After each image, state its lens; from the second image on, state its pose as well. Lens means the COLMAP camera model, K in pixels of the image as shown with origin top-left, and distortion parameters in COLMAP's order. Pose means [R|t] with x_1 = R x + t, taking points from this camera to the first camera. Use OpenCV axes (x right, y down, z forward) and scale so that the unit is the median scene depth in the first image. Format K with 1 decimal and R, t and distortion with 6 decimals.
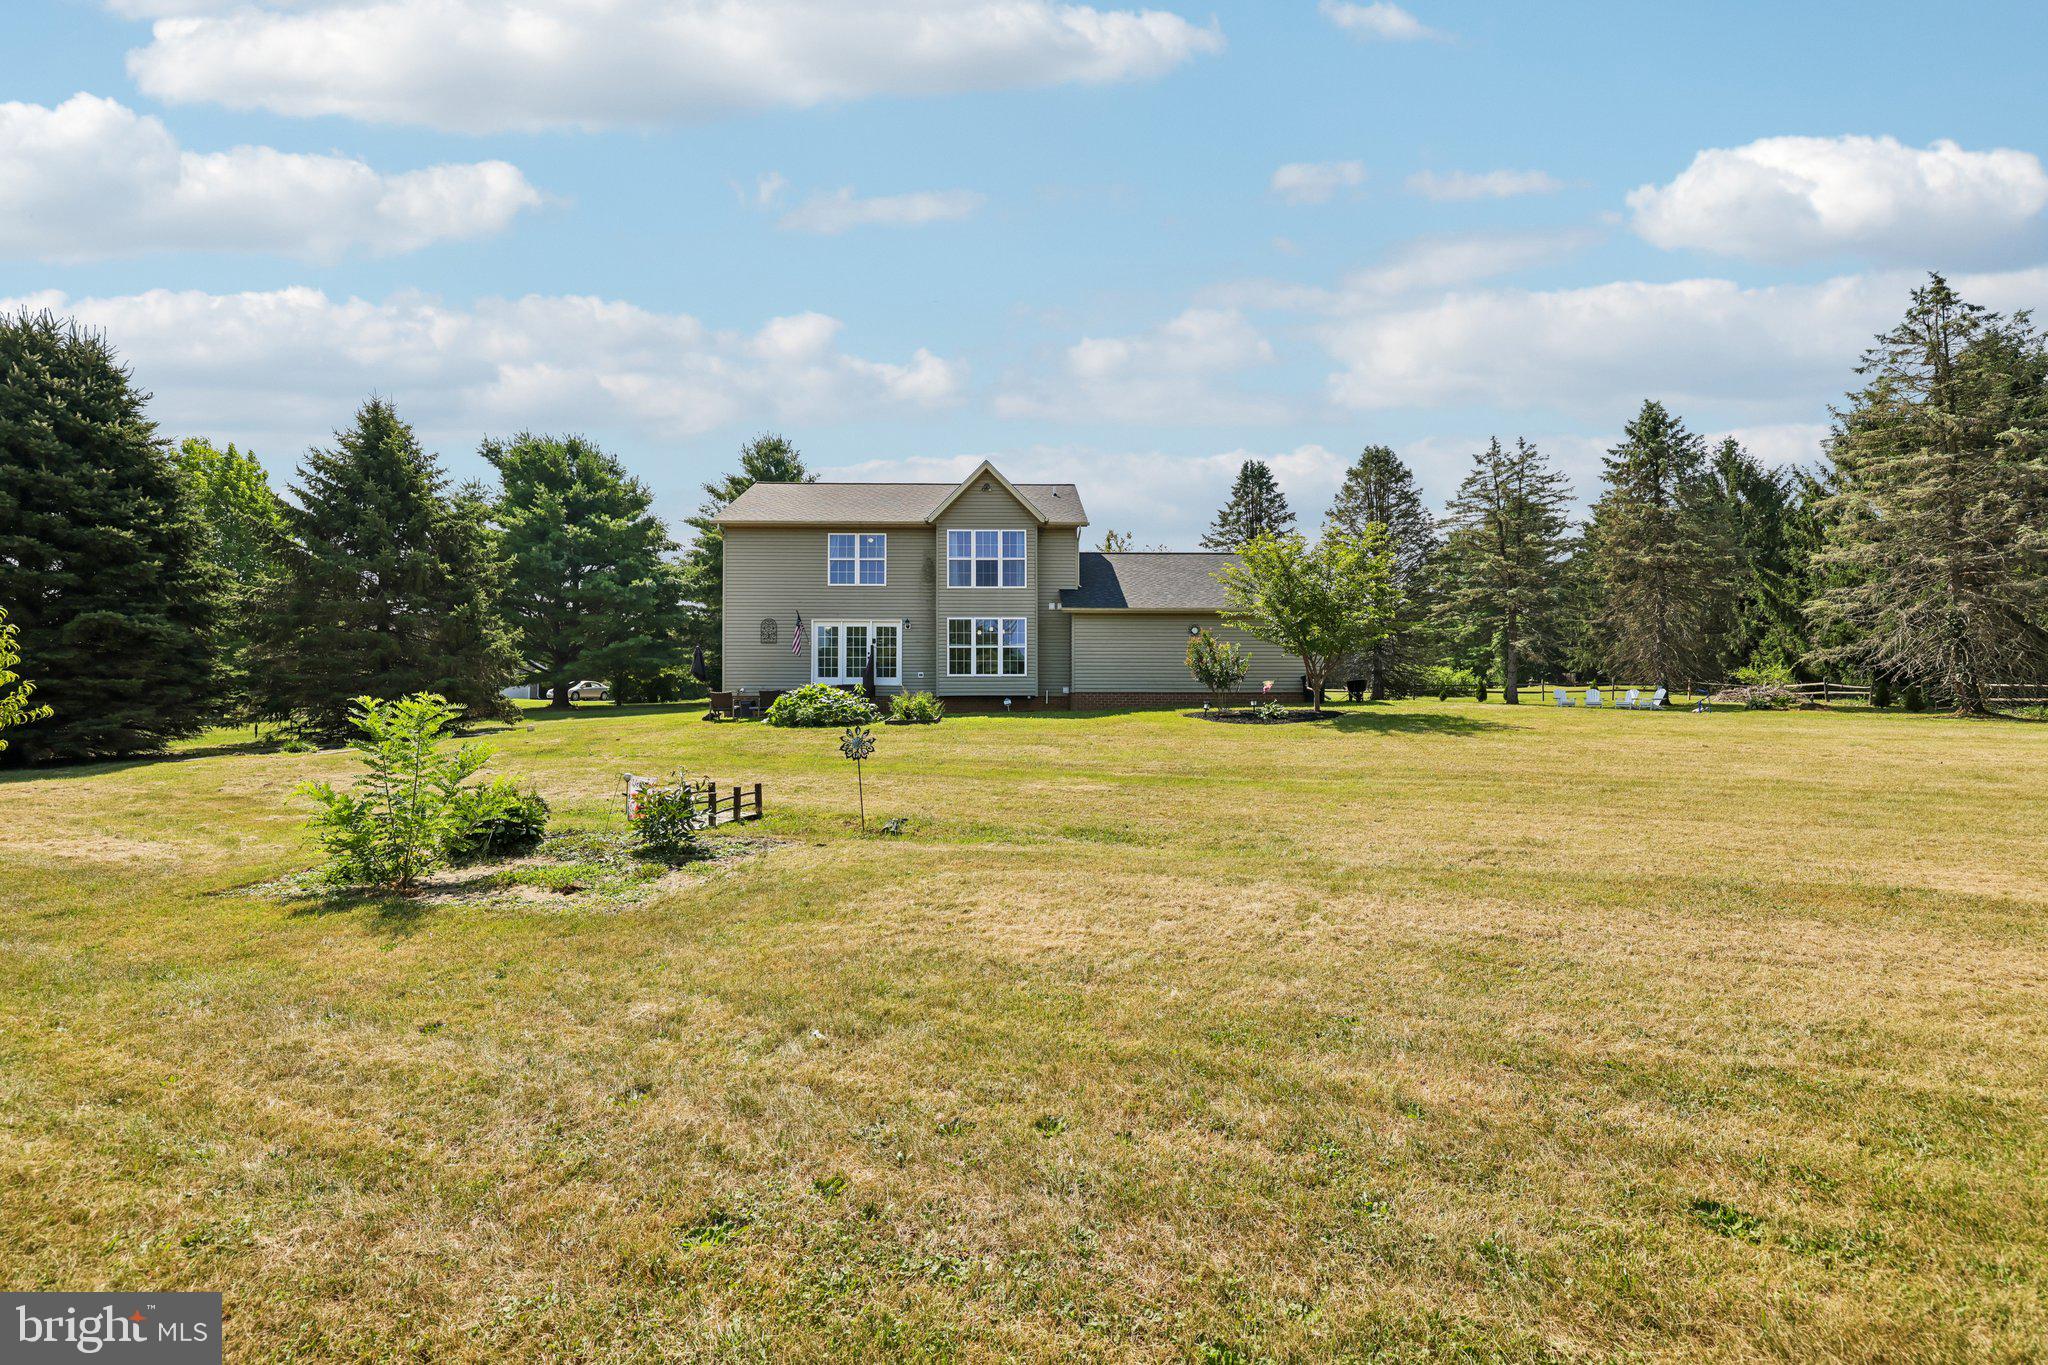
lens RADIAL K [[870.5, 0, 1015.2], [0, 870.5, 691.9], [0, 0, 1]] dist [-0.002016, 0.000024]
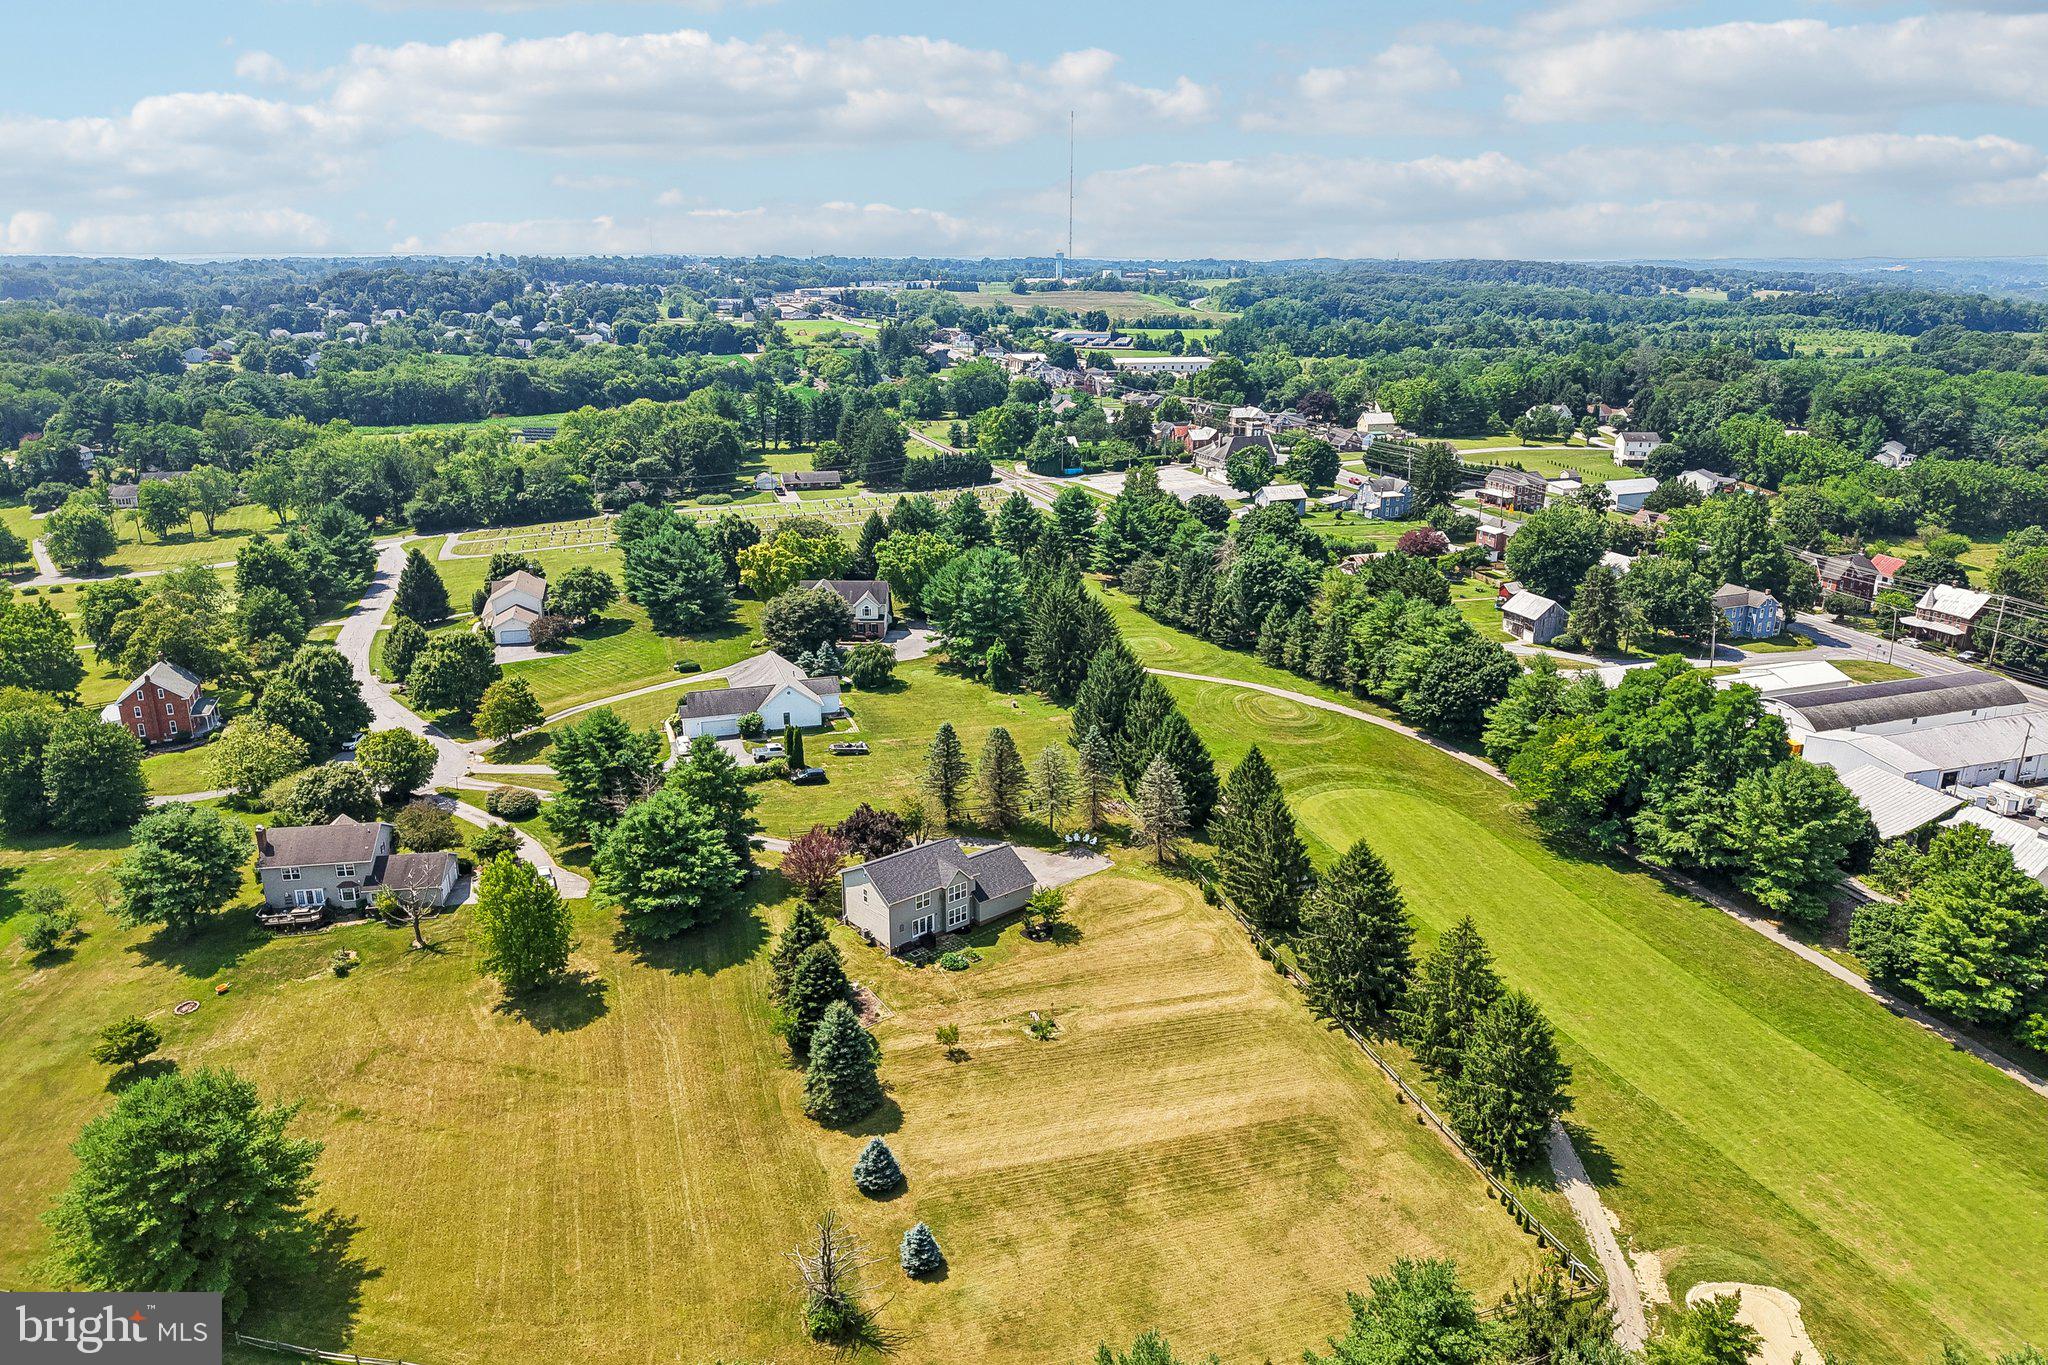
lens RADIAL K [[1362.9, 0, 1024.0], [0, 1362.9, 682.5], [0, 0, 1]] dist [0.059839, -0.072404]
pose [[0.790702, -0.184339, 0.583789, -2.875315], [-0.023449, 0.943770, 0.329769, -2.771039], [-0.611752, -0.274438, 0.741919, -3.013078]]
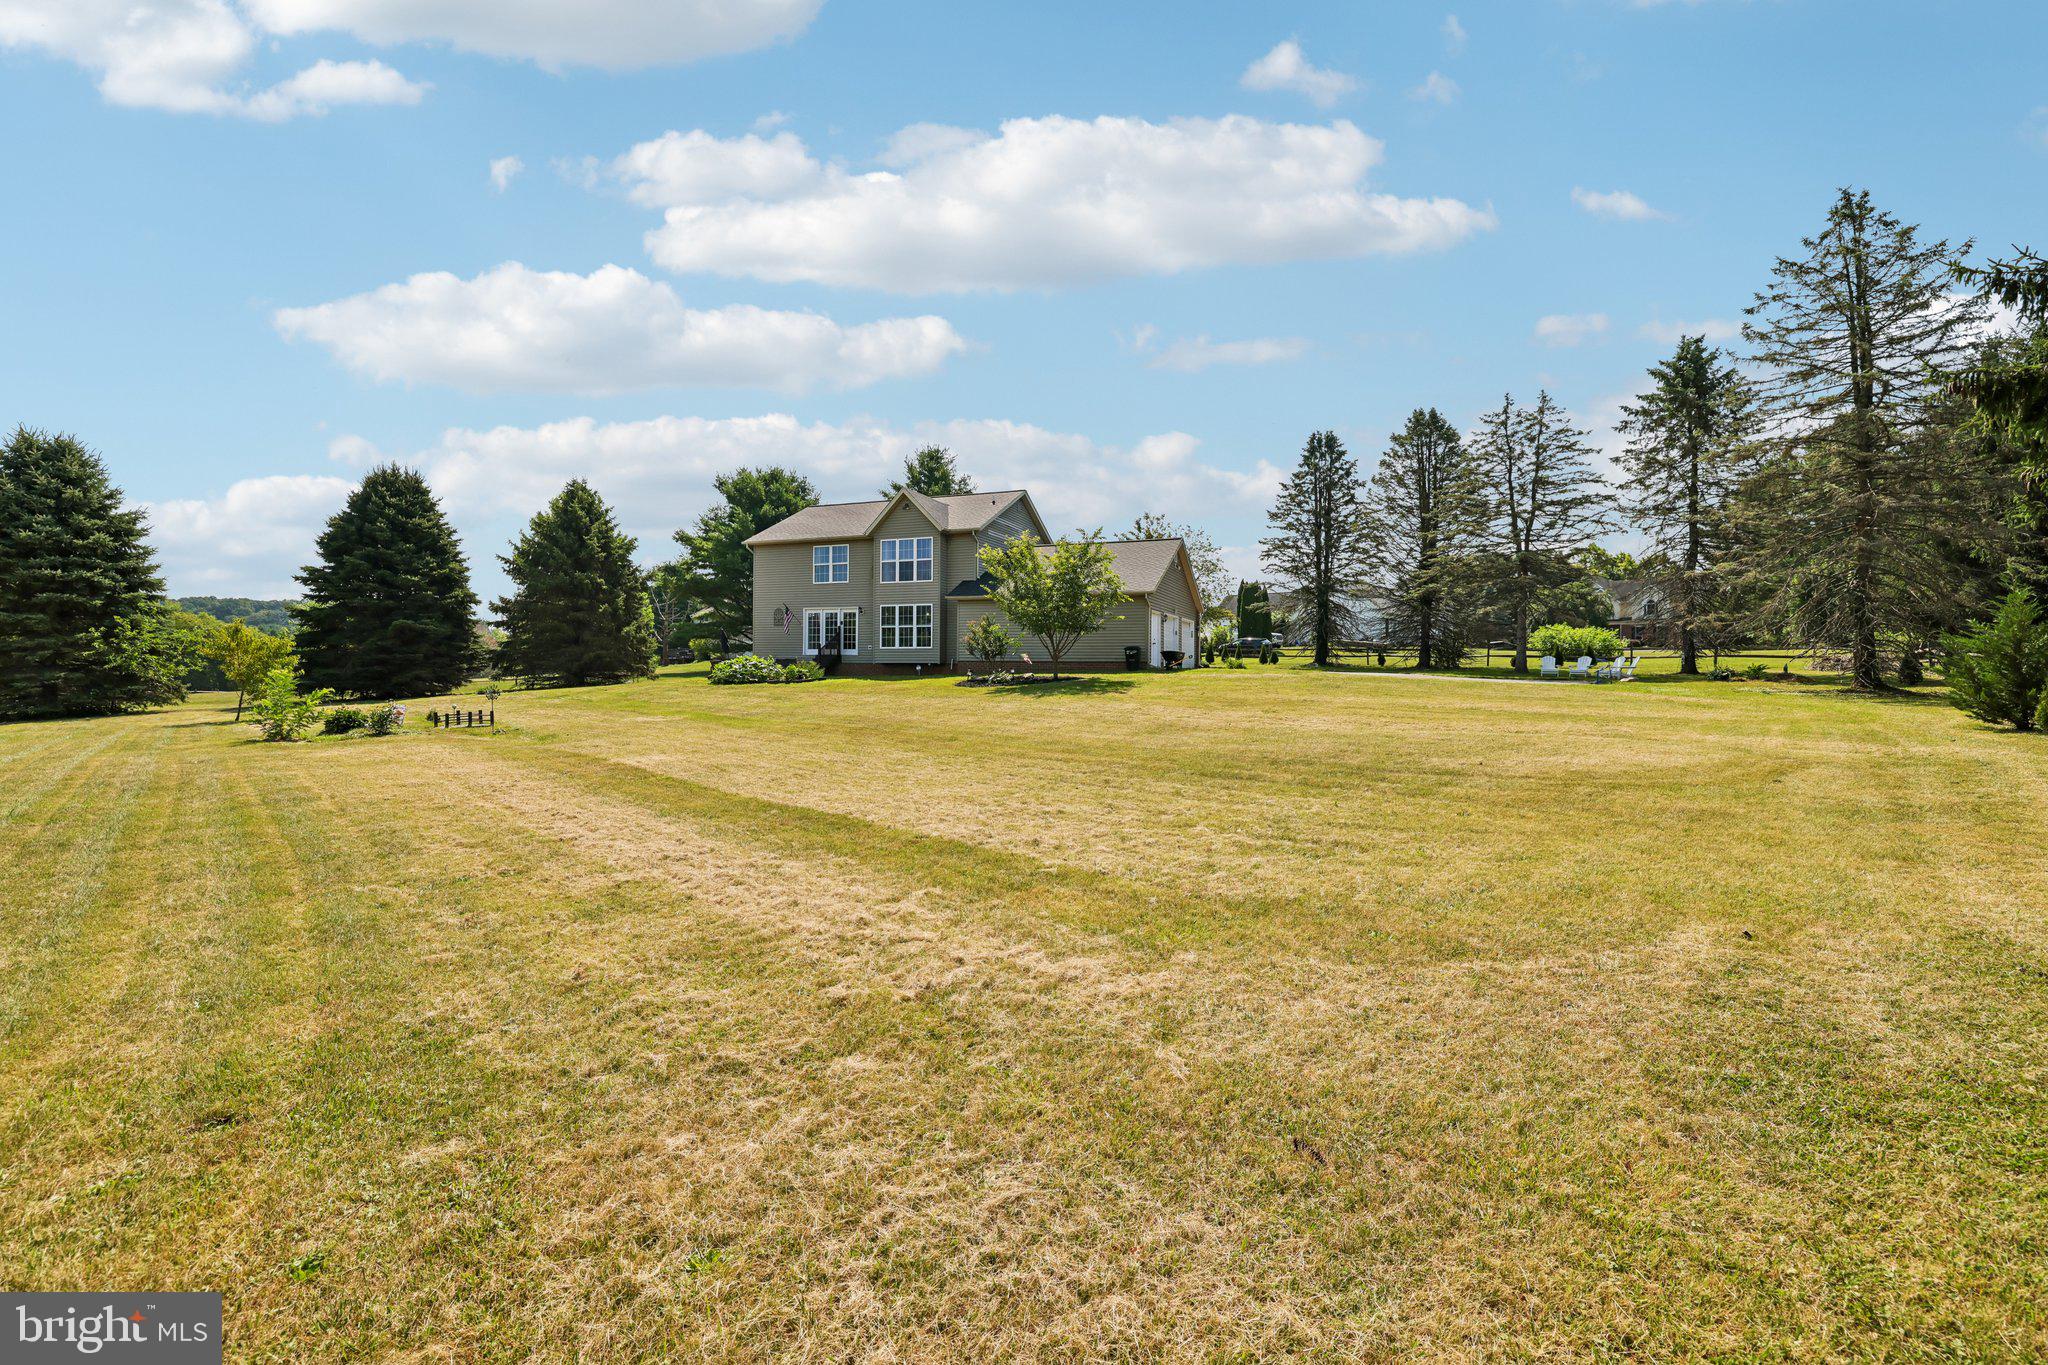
lens RADIAL K [[863.7, 0, 1015.7], [0, 863.7, 667.7], [0, 0, 1]] dist [-0.000418, 0.000060]
pose [[0.915515, 0.006791, -0.402226, 0.651847], [0.000970, 0.999817, 0.019088, -0.013538], [0.402282, -0.017865, 0.915342, -0.144196]]
